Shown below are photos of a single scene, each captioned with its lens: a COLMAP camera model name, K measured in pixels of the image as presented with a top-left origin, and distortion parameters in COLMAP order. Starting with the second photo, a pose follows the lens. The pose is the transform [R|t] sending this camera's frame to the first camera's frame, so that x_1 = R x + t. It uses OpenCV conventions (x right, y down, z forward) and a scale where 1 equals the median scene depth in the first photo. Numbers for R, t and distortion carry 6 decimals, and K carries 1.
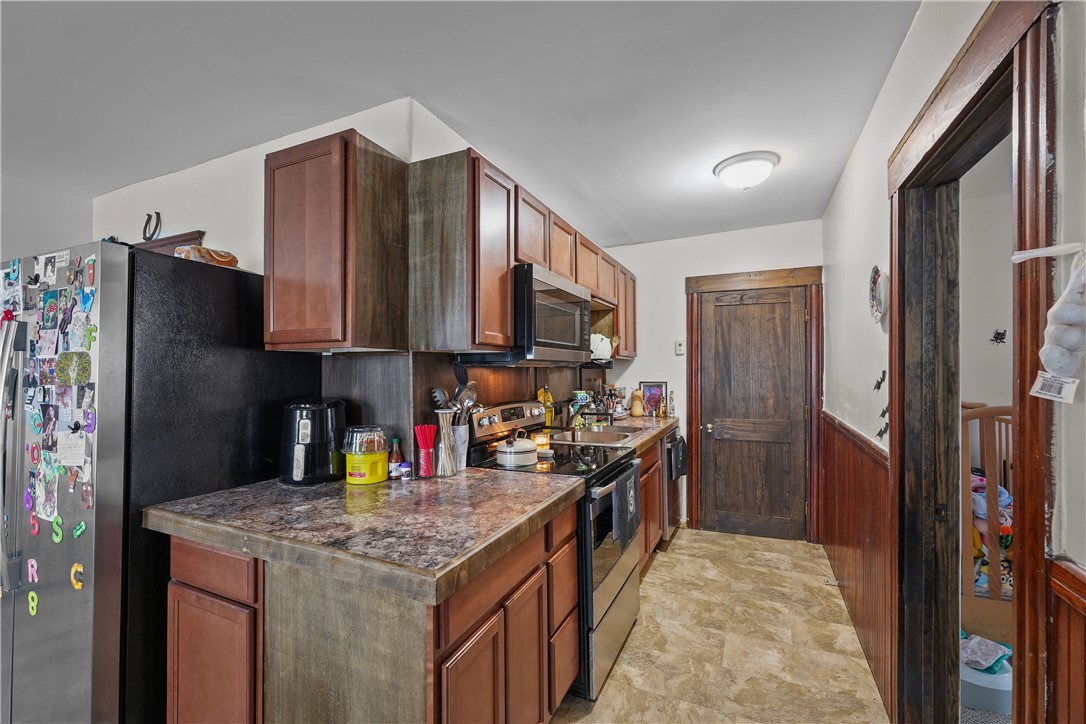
lens RADIAL K [[462.3, 0, 539.0], [0, 462.3, 371.4], [0, 0, 1]] dist [-0.004726, 0.002309]
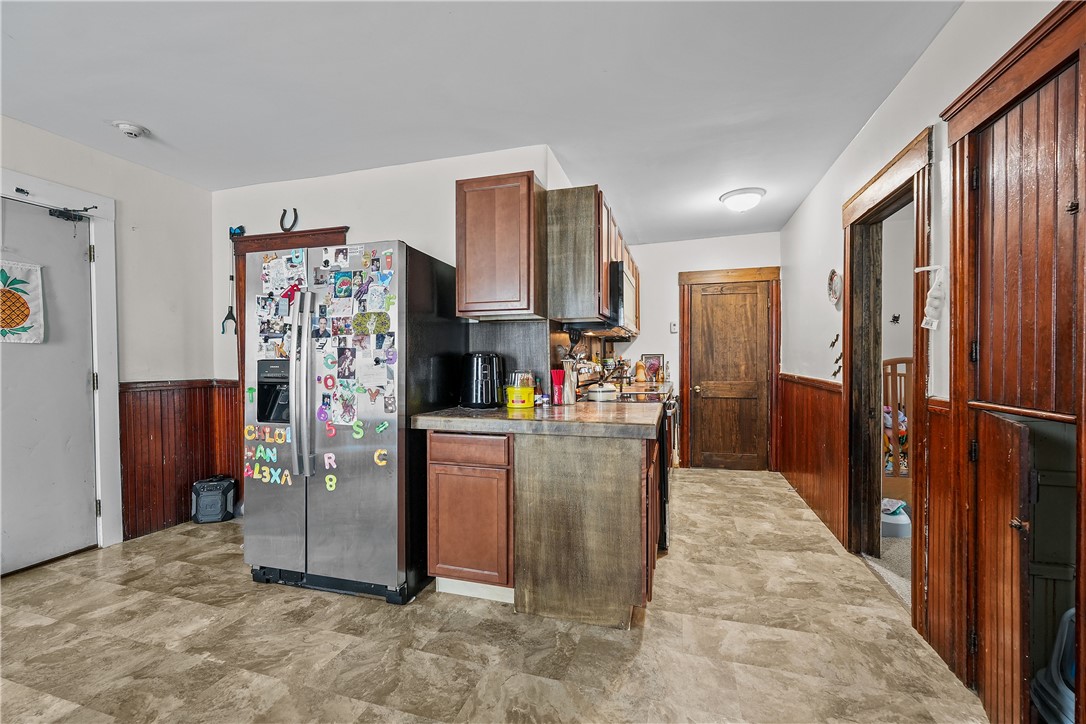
lens RADIAL K [[462.3, 0, 543.3], [0, 462.3, 366.4], [0, 0, 1]] dist [-0.004726, 0.002309]
pose [[0.989281, -0.003420, 0.145982, -0.522417], [0.002029, 0.999951, 0.009681, 0.095204], [-0.146008, -0.009281, 0.989240, -0.462819]]
